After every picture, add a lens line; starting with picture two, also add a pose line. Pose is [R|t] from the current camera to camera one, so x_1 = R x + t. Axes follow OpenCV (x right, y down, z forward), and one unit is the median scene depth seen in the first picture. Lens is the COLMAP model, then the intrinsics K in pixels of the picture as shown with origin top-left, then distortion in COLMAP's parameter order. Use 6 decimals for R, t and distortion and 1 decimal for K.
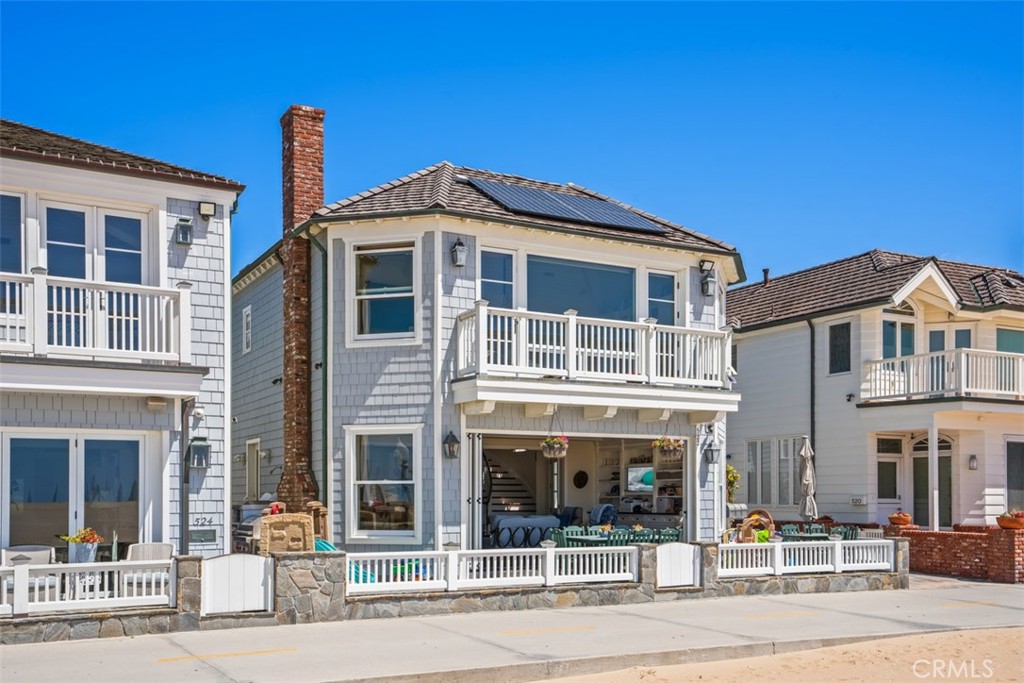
lens RADIAL K [[1029.5, 0, 511.7], [0, 1029.5, 420.6], [0, 0, 1]] dist [0.093041, 0.007815]
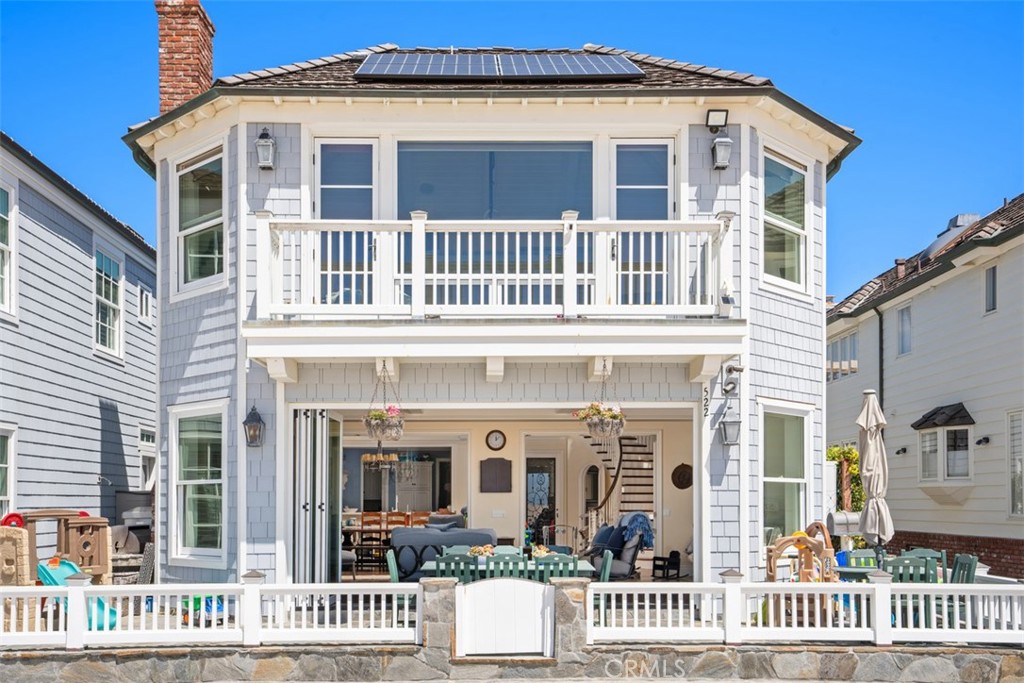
lens RADIAL K [[1029.5, 0, 511.7], [0, 1029.5, 420.6], [0, 0, 1]] dist [0.093041, 0.007815]
pose [[0.875698, -0.040076, -0.481193, 0.415237], [0.037769, 0.999182, -0.014482, 0.034932], [0.481379, -0.005493, 0.876495, 0.458627]]
